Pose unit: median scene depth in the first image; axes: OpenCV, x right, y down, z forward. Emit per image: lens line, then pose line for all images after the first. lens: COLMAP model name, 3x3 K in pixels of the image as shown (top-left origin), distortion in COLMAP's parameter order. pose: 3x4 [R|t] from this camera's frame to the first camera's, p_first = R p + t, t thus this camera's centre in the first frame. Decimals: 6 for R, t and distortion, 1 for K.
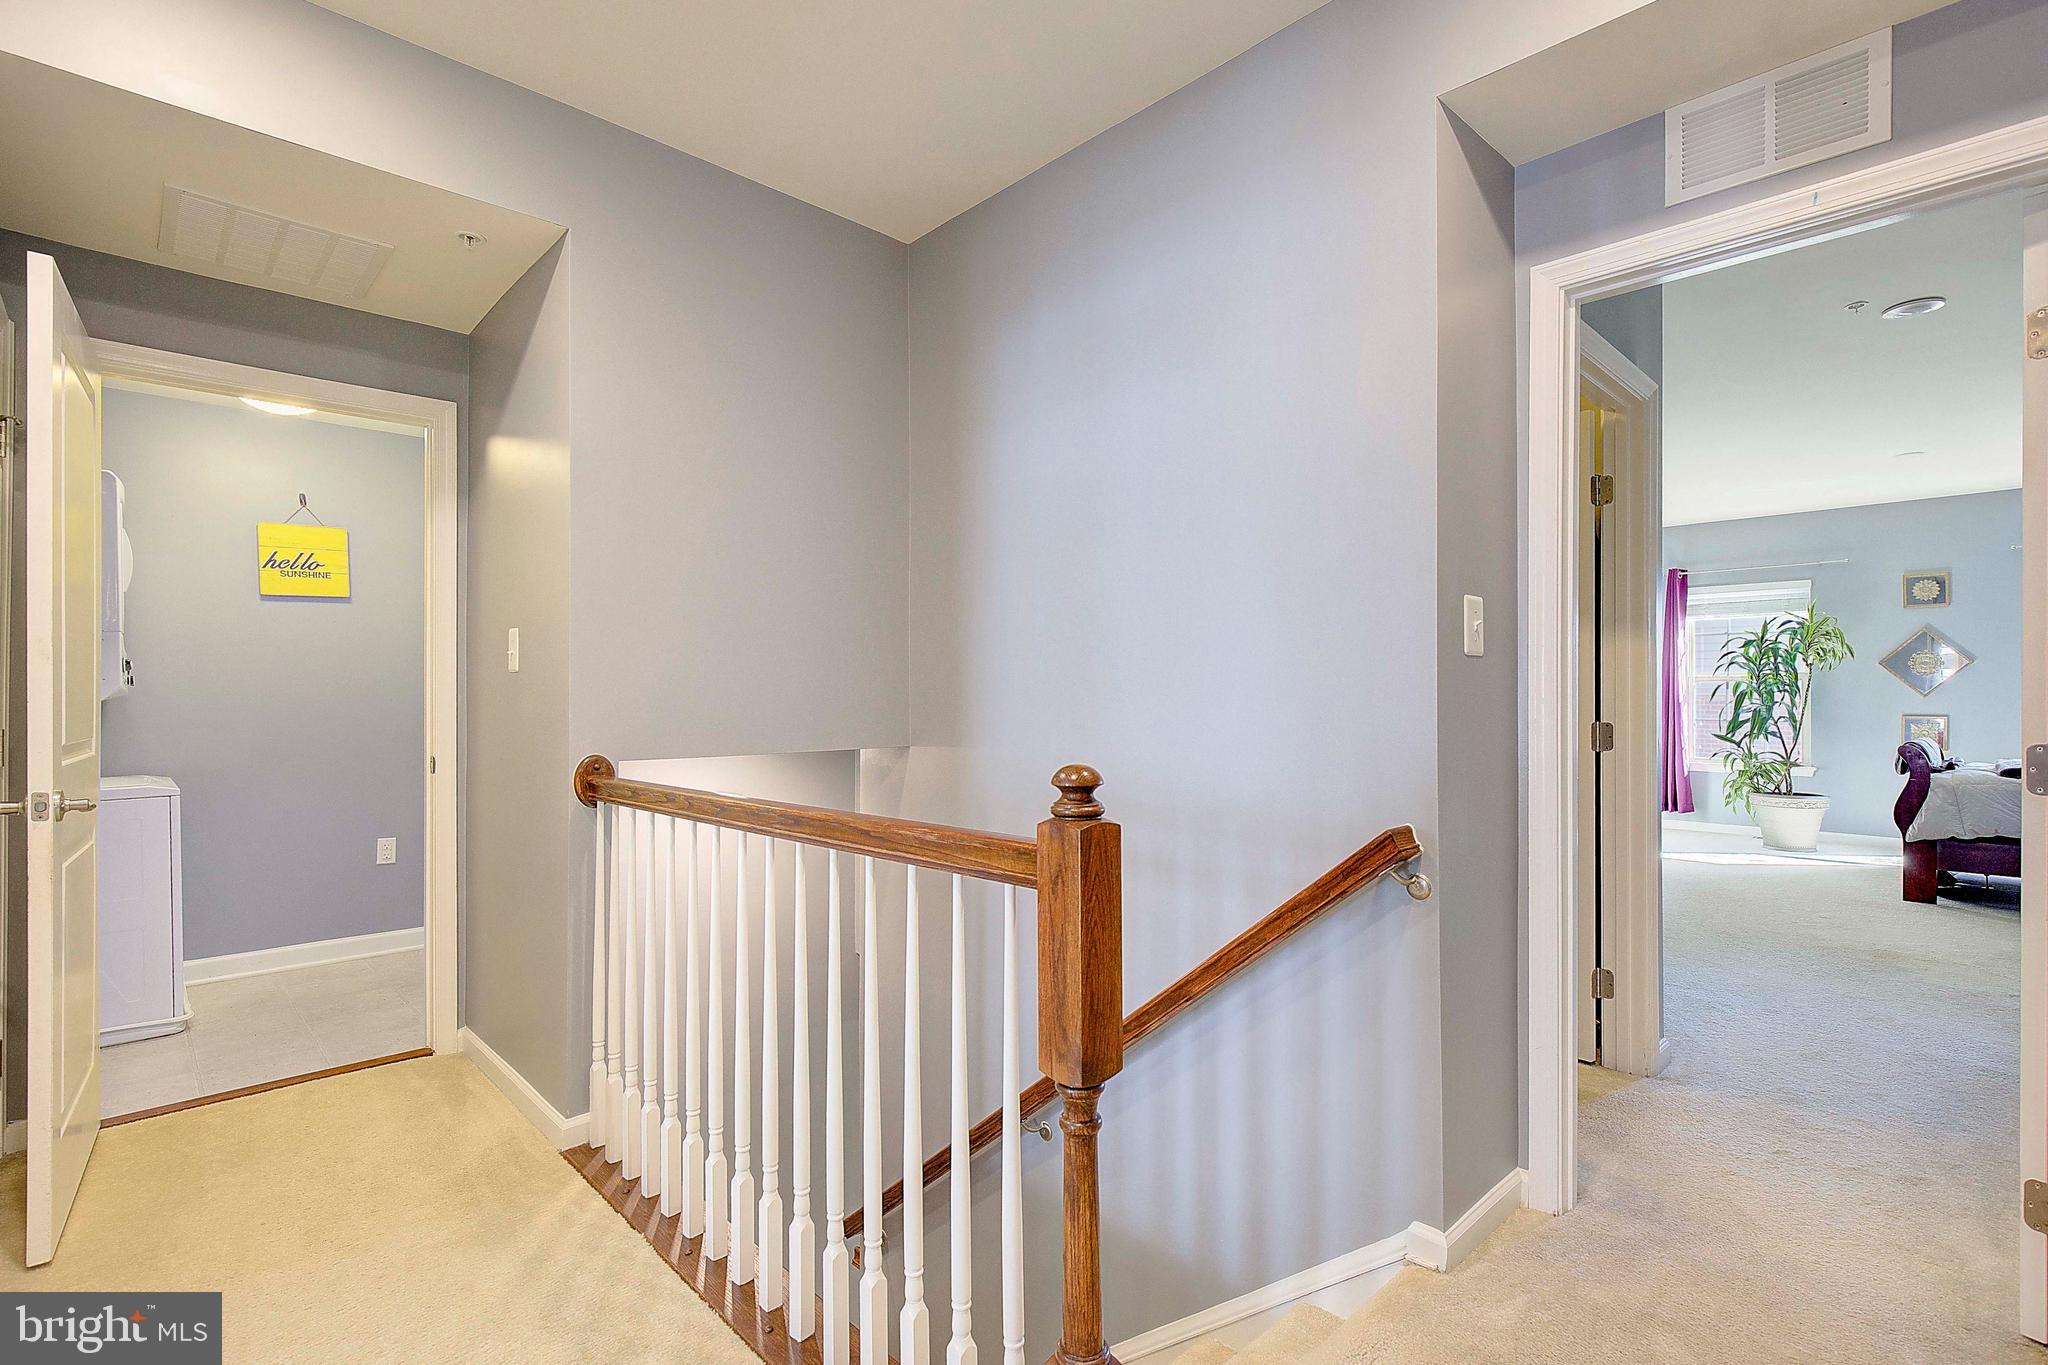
lens RADIAL K [[975.8, 0, 1029.4], [0, 975.8, 693.8], [0, 0, 1]] dist [-0.000737, -0.001147]
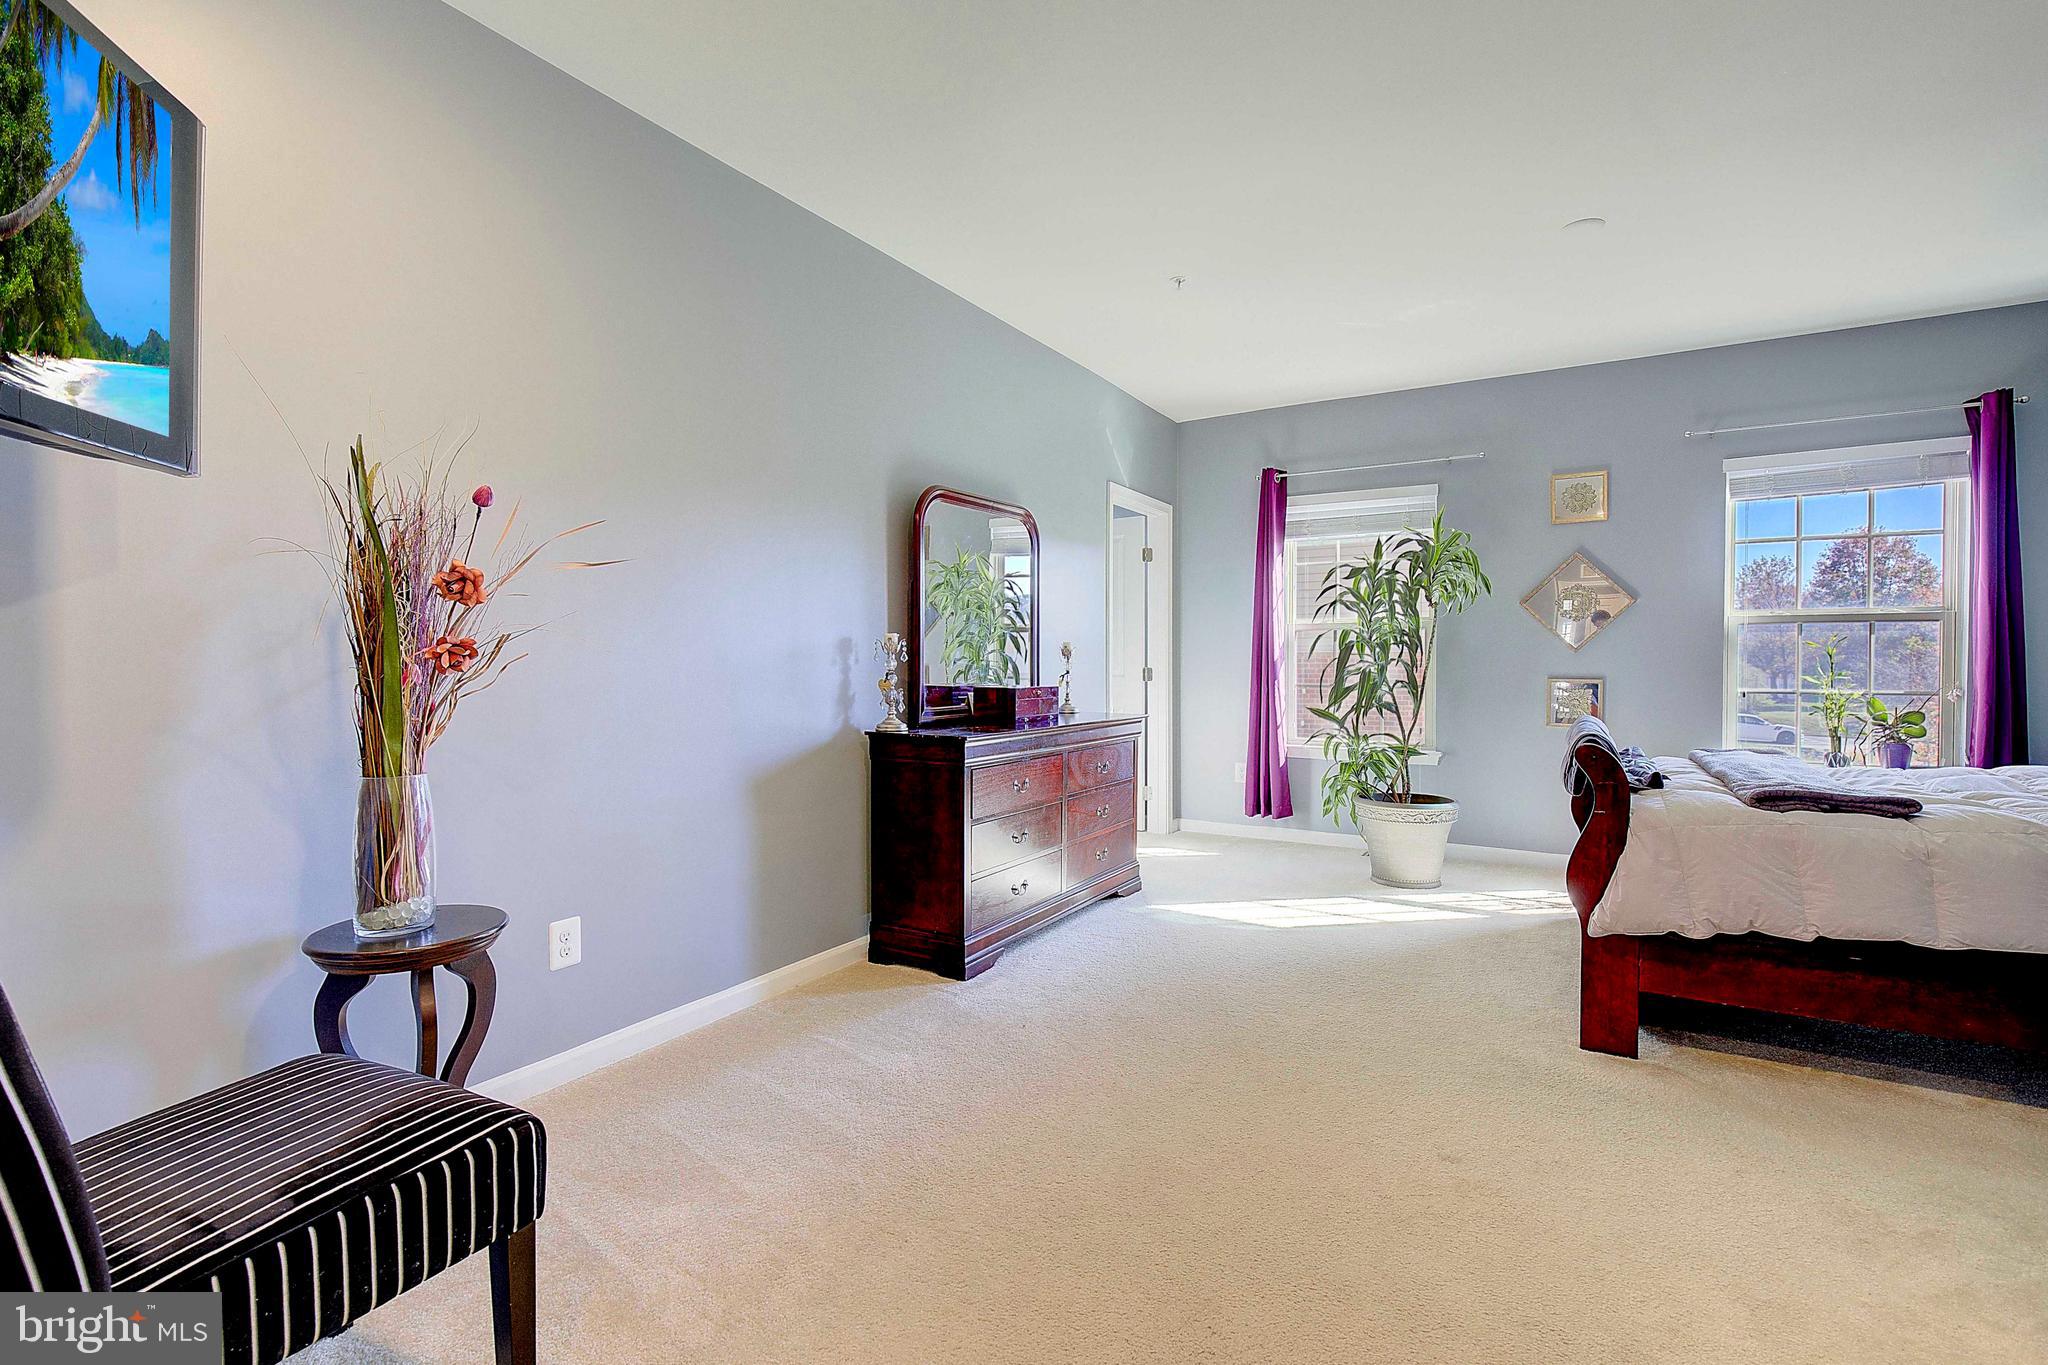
lens RADIAL K [[951.6, 0, 1015.0], [0, 951.6, 673.4], [0, 0, 1]] dist [-0.001206, -0.000054]
pose [[0.968527, -0.005128, 0.248857, 0.346314], [0.000140, 0.999799, 0.020058, 0.004704], [-0.248909, -0.019392, 0.968333, 0.422807]]
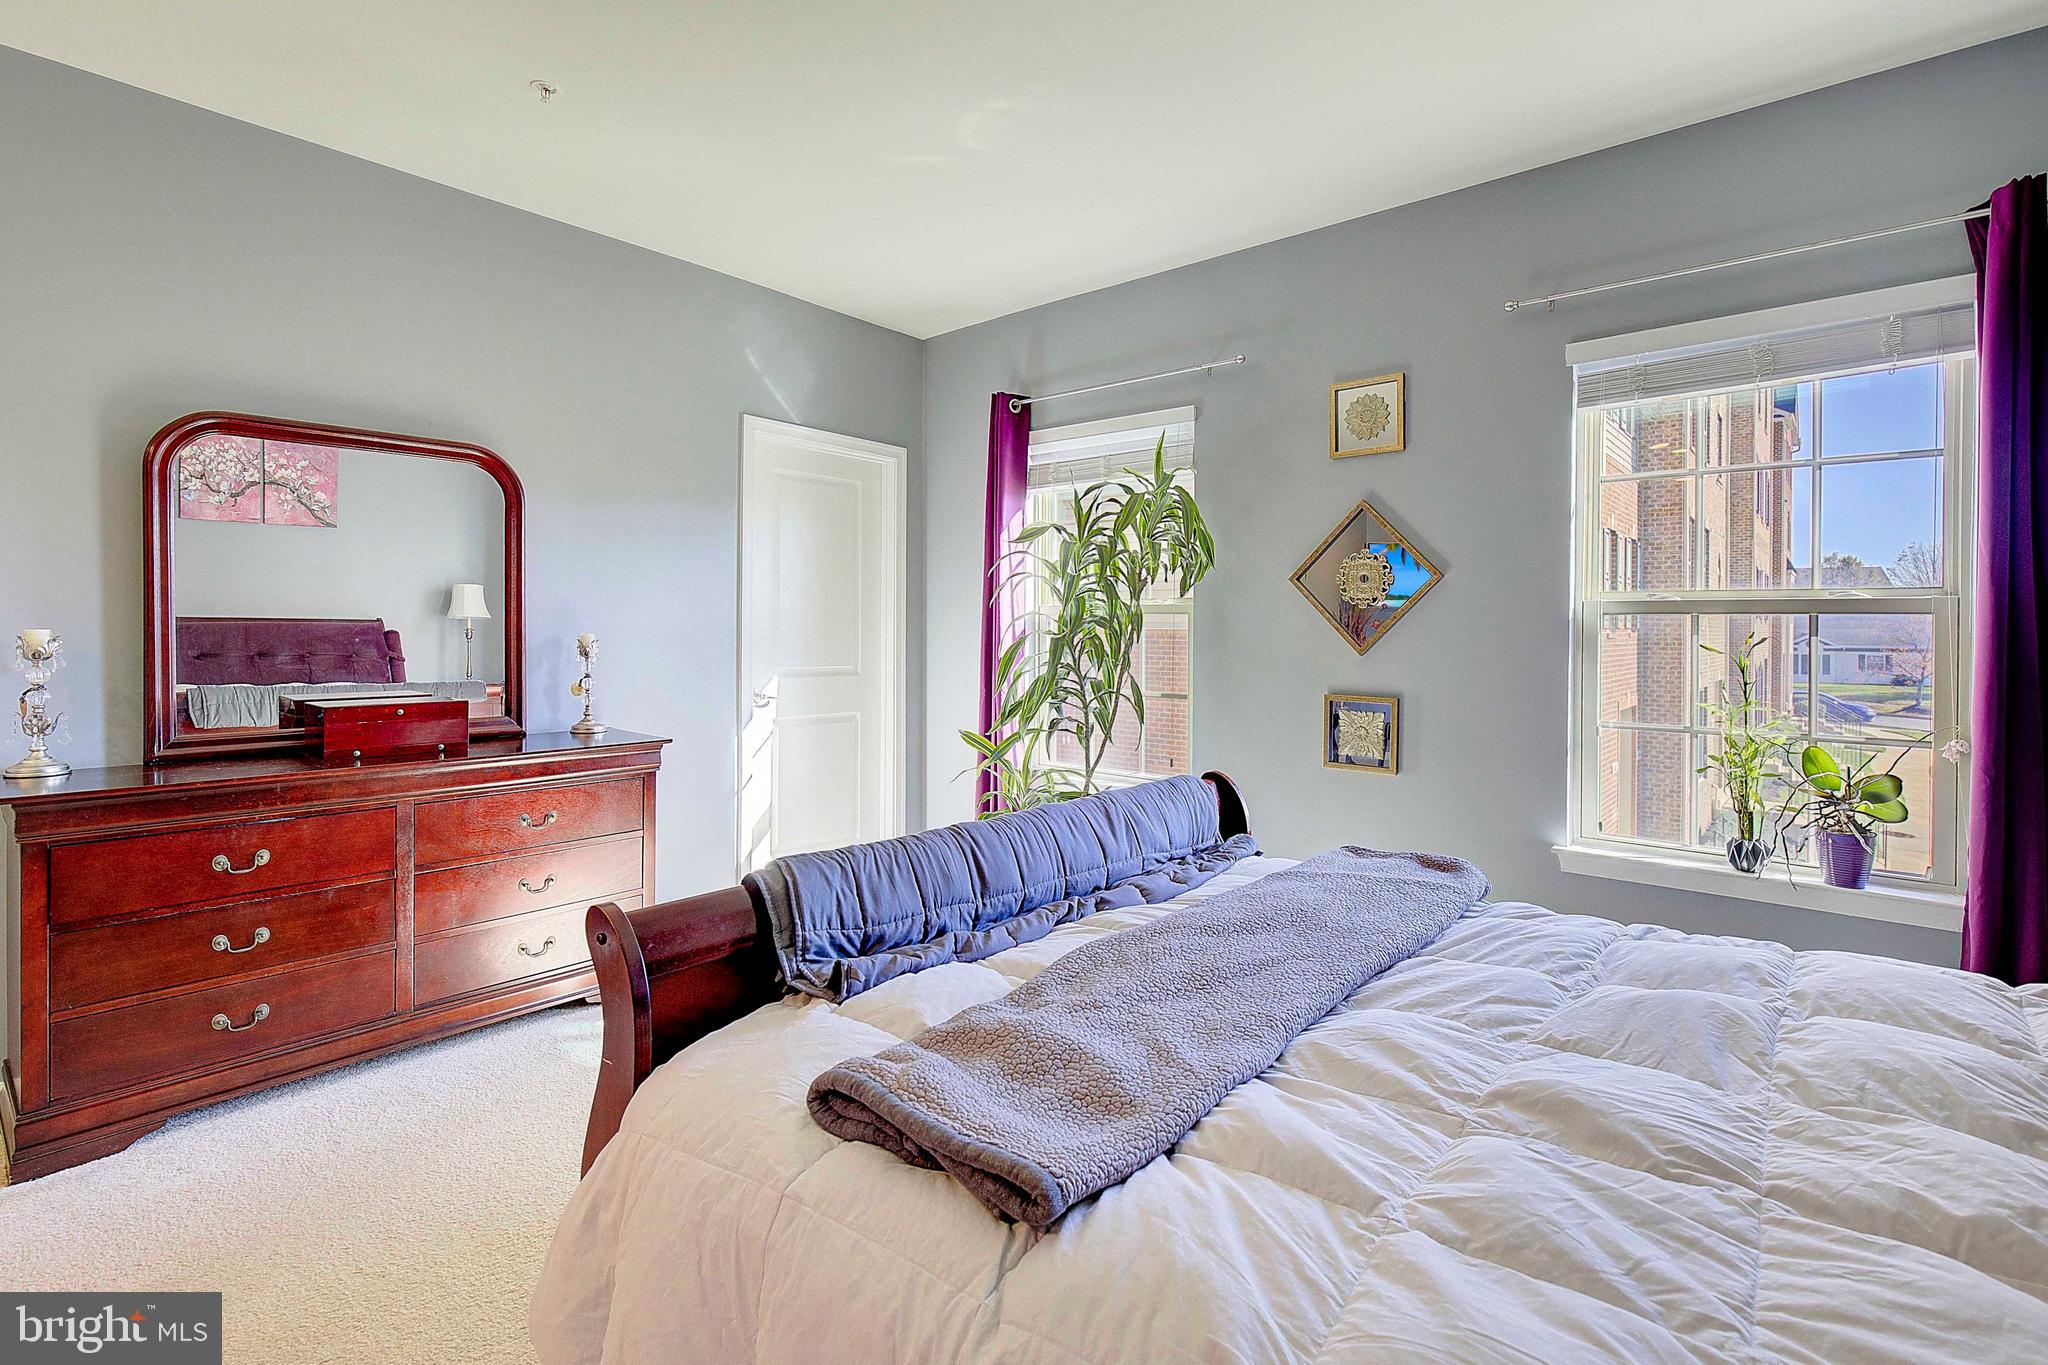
lens RADIAL K [[988.3, 0, 1018.1], [0, 988.3, 631.7], [0, 0, 1]] dist [0.001568, 0.000698]
pose [[0.996356, 0.005537, 0.085111, 0.687029], [-0.006438, 0.999926, 0.010315, -0.010287], [-0.085048, -0.010825, 0.996318, 0.533184]]
